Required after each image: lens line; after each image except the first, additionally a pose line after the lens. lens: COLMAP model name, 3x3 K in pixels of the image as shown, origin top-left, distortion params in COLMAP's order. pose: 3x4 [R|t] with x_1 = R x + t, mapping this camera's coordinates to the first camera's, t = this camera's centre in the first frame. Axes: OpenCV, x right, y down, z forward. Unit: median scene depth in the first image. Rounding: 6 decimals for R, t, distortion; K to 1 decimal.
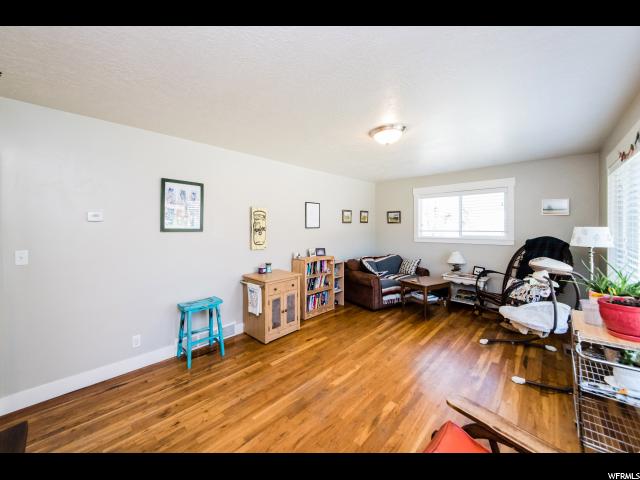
lens RADIAL K [[249.8, 0, 320.0], [0, 249.8, 240.0], [0, 0, 1]] dist [0.000481, 0.000048]
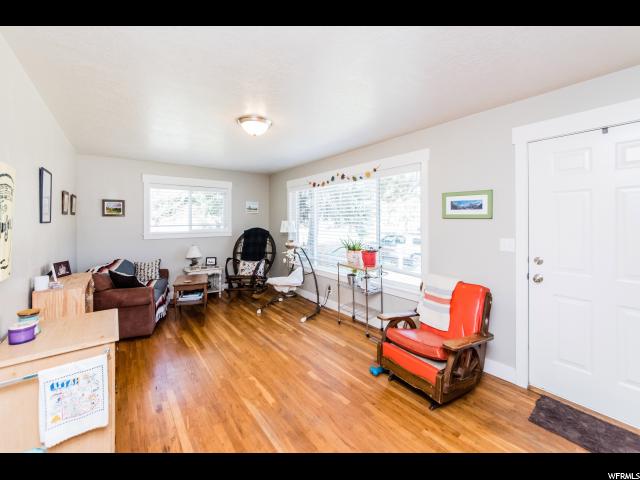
lens RADIAL K [[253.2, 0, 319.7], [0, 253.2, 225.8], [0, 0, 1]] dist [0.000608, 0.000032]
pose [[0.141858, -0.018733, 0.989710, -0.441019], [0.055907, 0.998377, 0.010884, -0.017733], [-0.988307, 0.053788, 0.142675, 0.388695]]
